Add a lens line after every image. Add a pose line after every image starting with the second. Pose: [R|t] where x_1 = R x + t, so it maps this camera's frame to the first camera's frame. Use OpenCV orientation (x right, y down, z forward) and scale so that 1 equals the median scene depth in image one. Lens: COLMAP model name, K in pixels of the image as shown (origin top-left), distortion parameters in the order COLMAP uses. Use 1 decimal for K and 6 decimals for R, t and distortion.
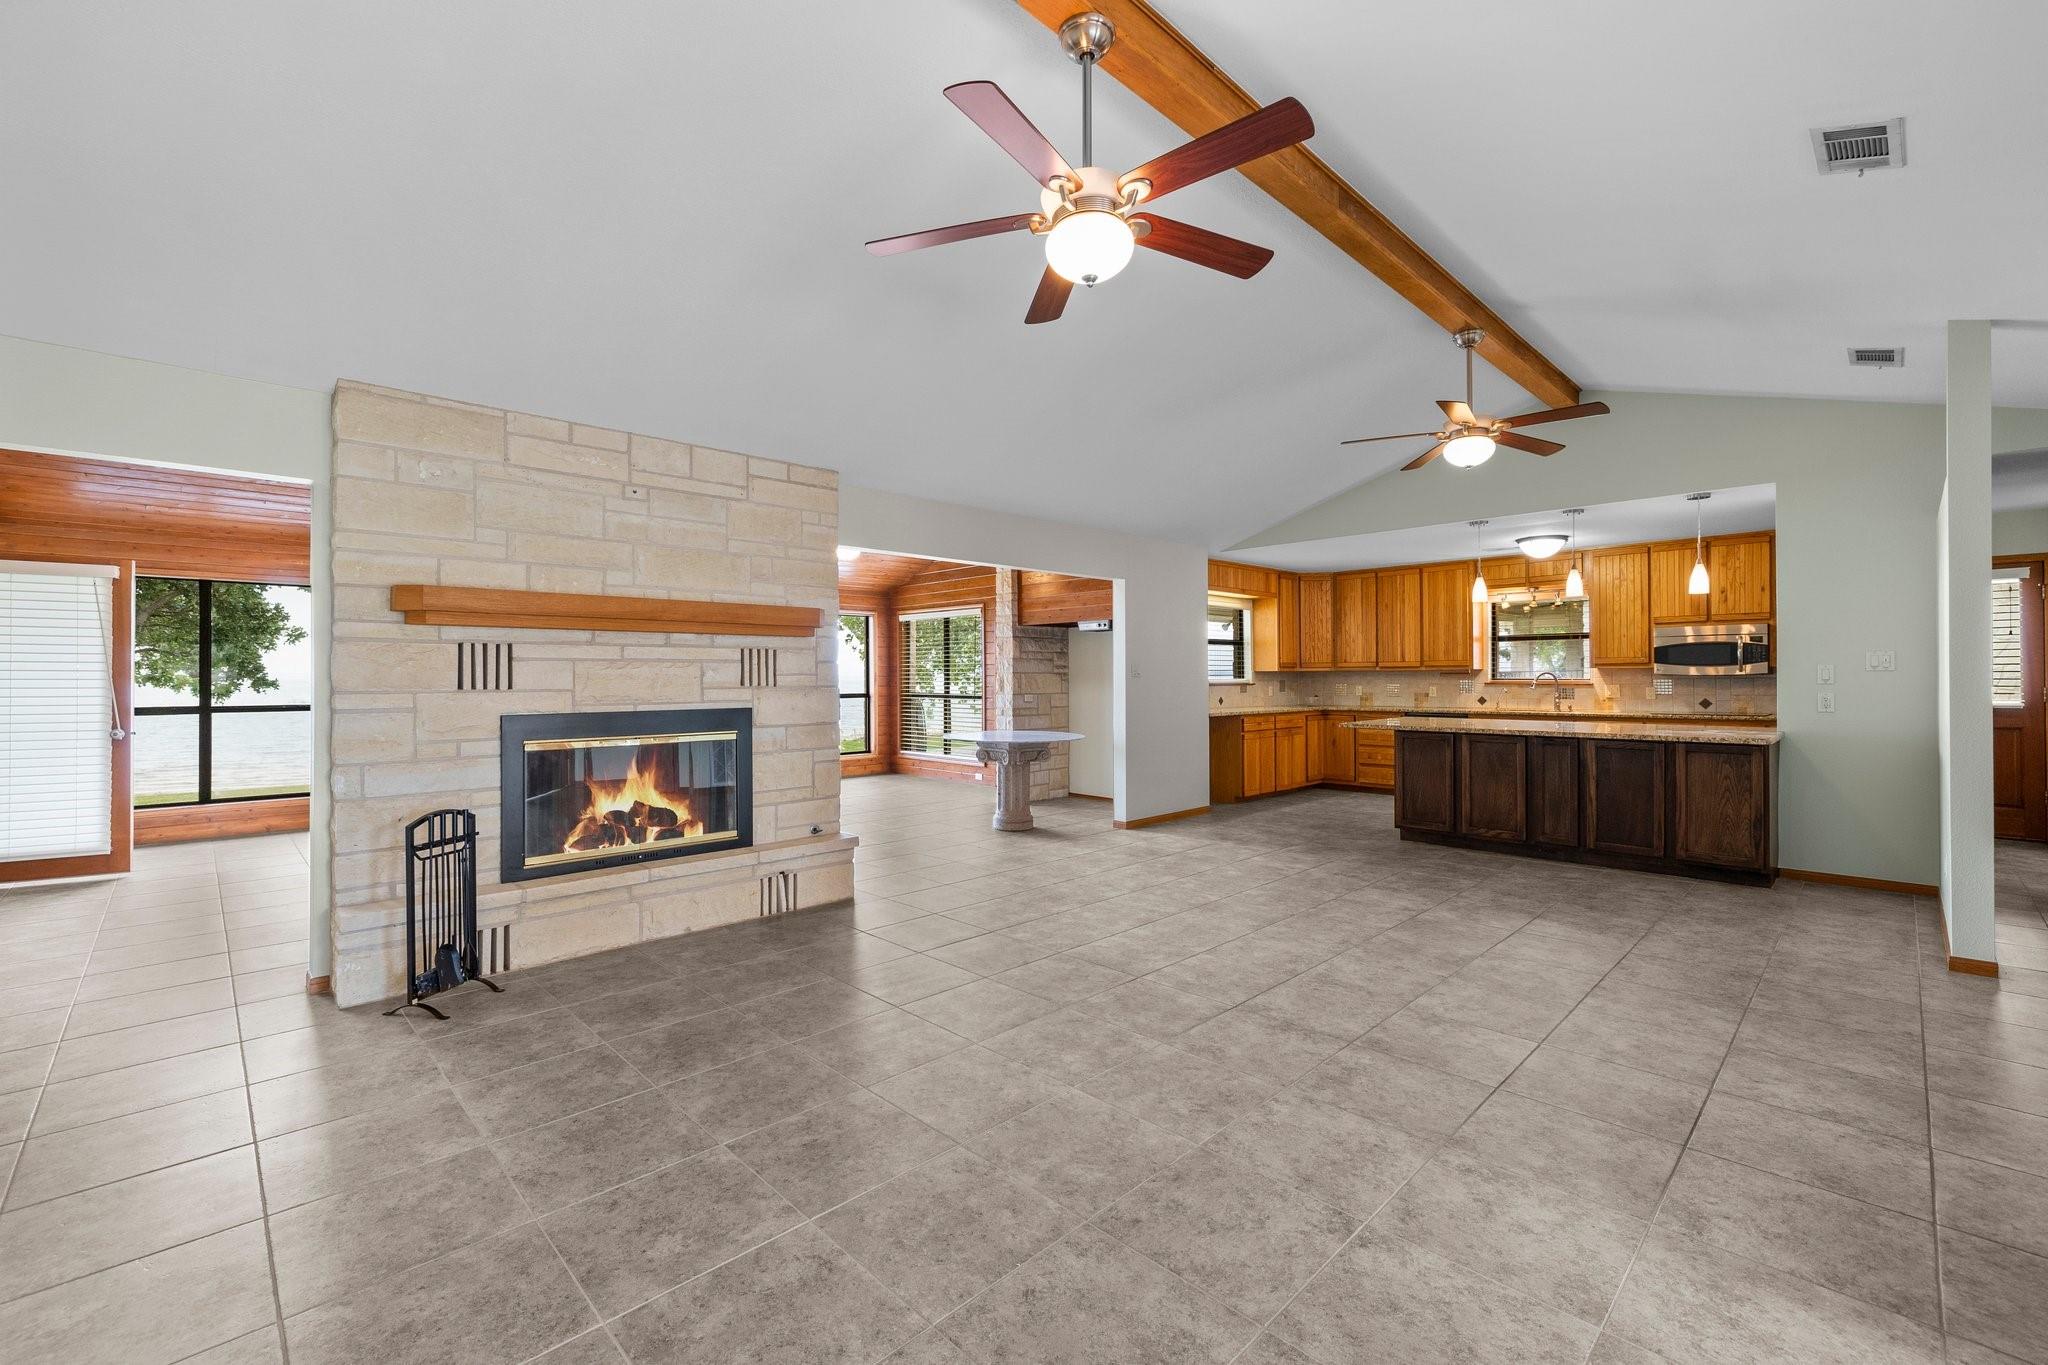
lens RADIAL K [[855.7, 0, 1018.1], [0, 855.7, 674.9], [0, 0, 1]] dist [-0.000137, -0.000293]
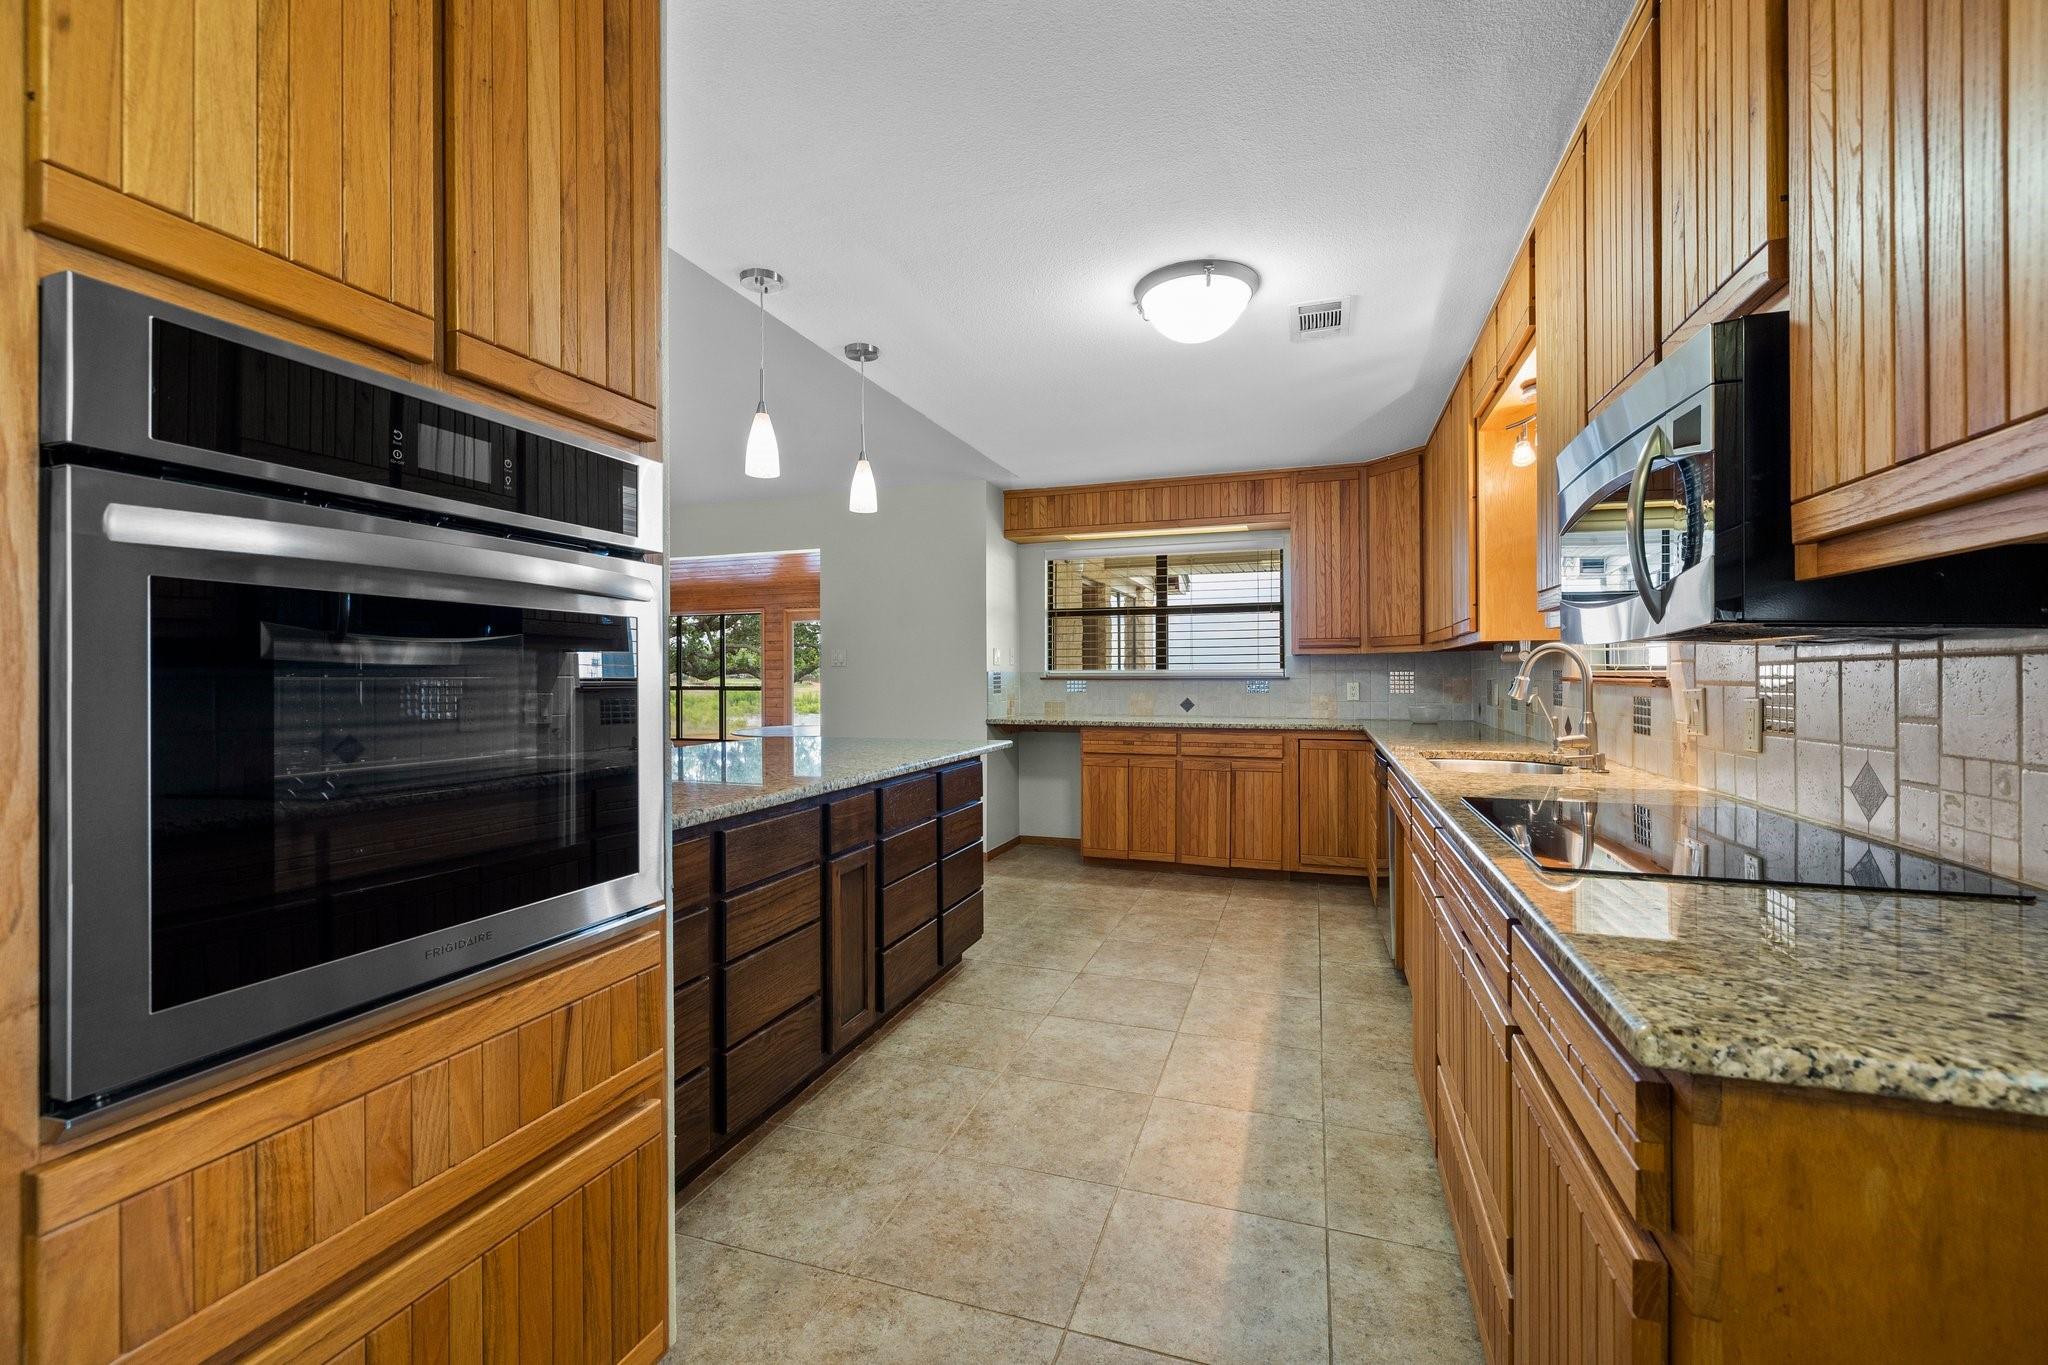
lens RADIAL K [[855.7, 0, 1018.1], [0, 855.7, 674.9], [0, 0, 1]] dist [-0.000137, -0.000293]
pose [[0.453018, 0.003013, -0.891496, 1.625808], [0.003970, 0.999978, 0.005397, 0.011181], [0.891492, -0.005984, 0.452996, 1.361729]]
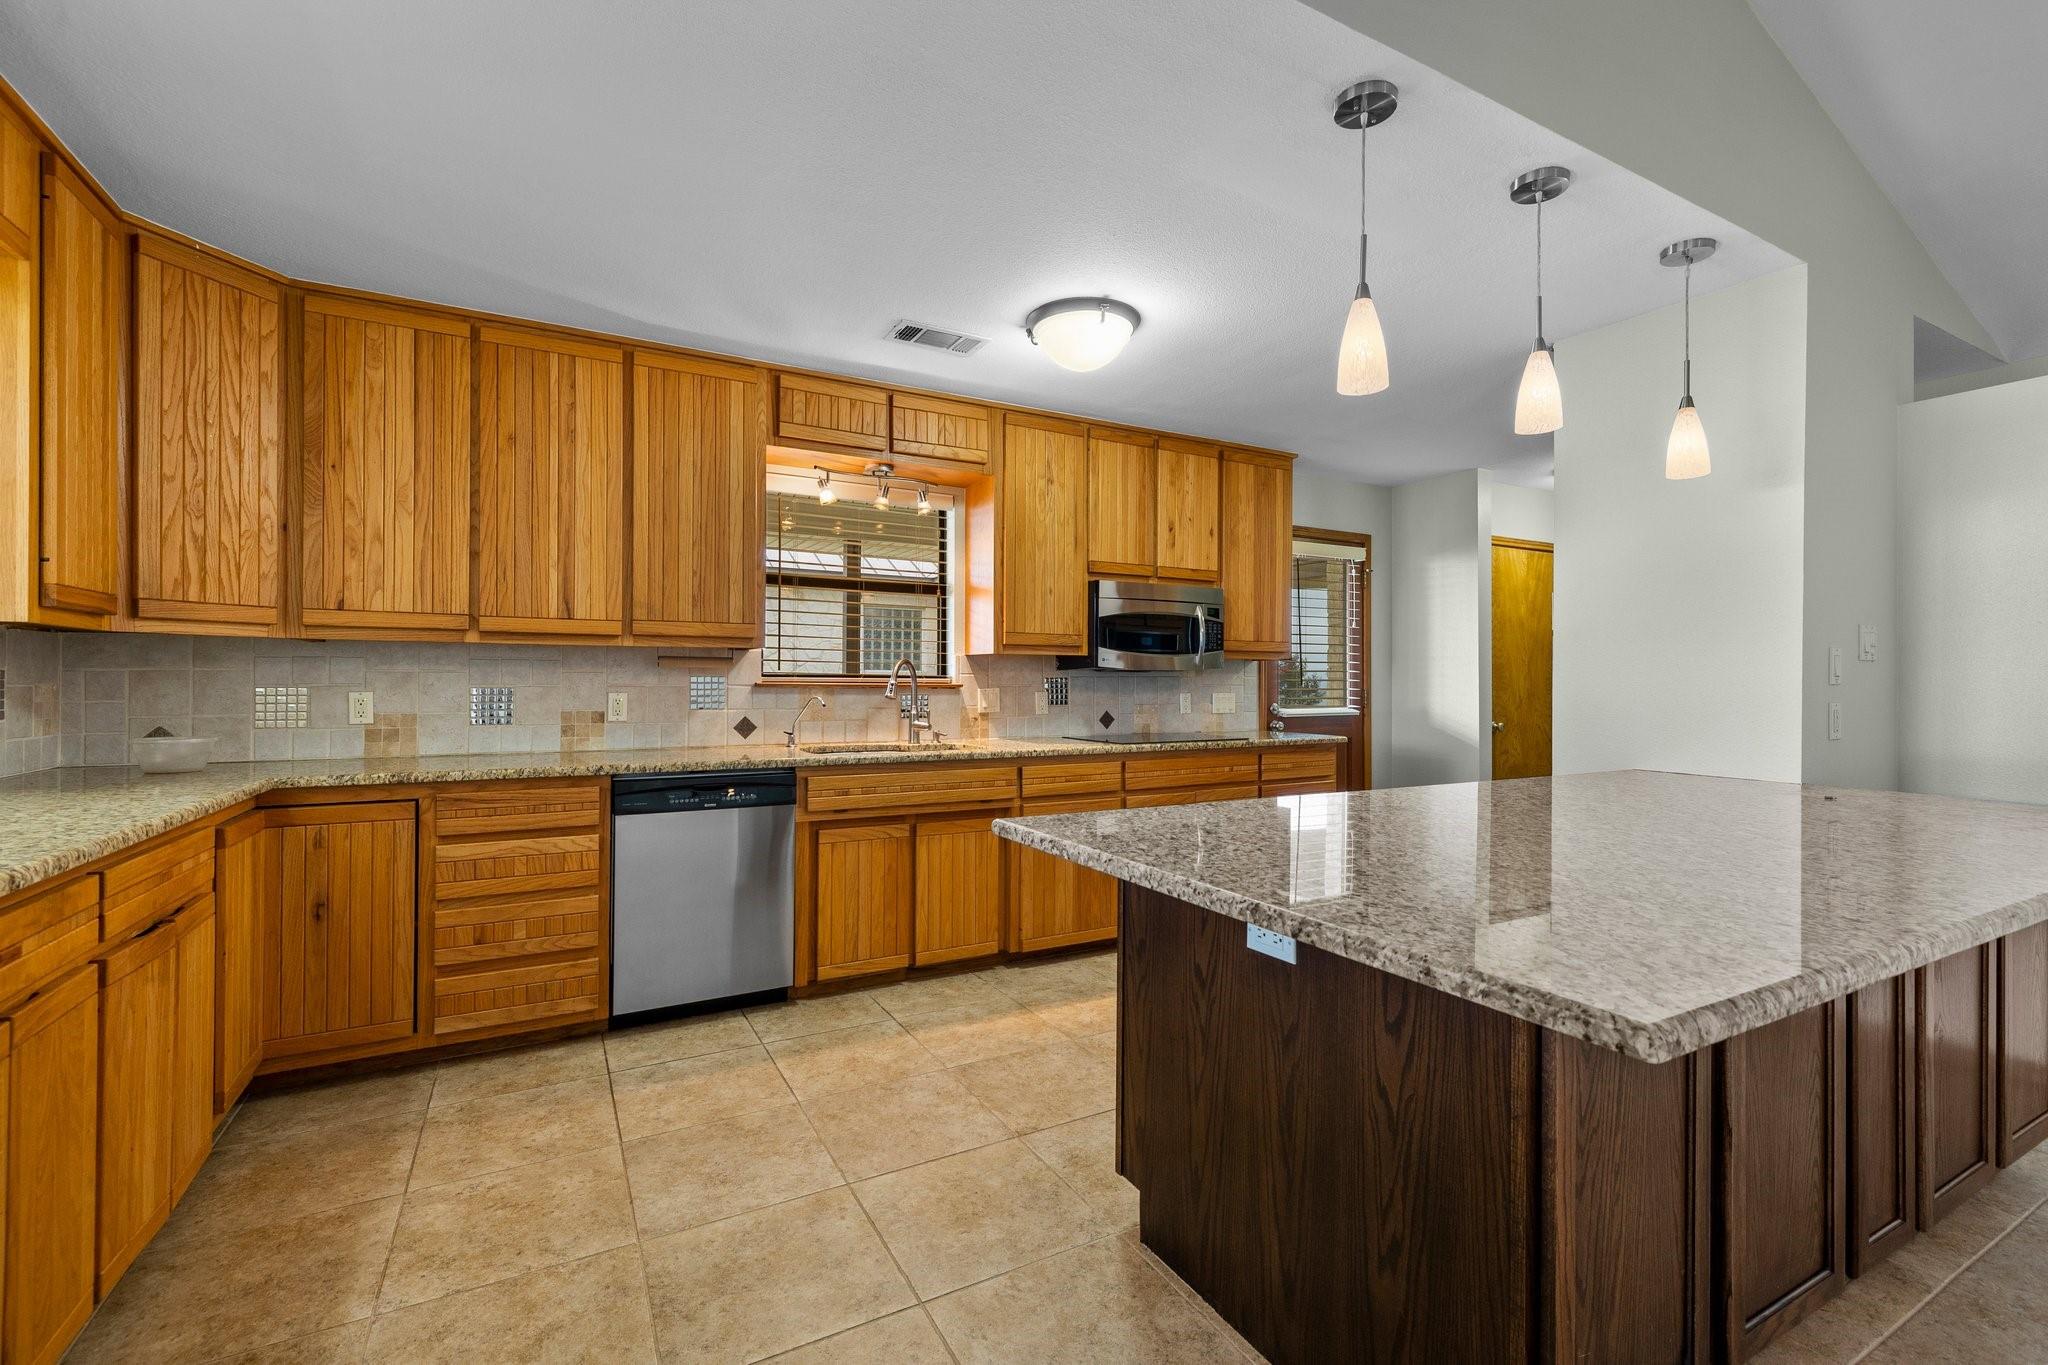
lens RADIAL K [[883.4, 0, 1023.3], [0, 883.4, 675.5], [0, 0, 1]] dist [0.002984, -0.000251]
pose [[0.264148, 0.011383, 0.964415, 0.373318], [-0.009396, 0.999913, -0.009228, 0.017792], [-0.964436, -0.006624, 0.264232, 1.639407]]
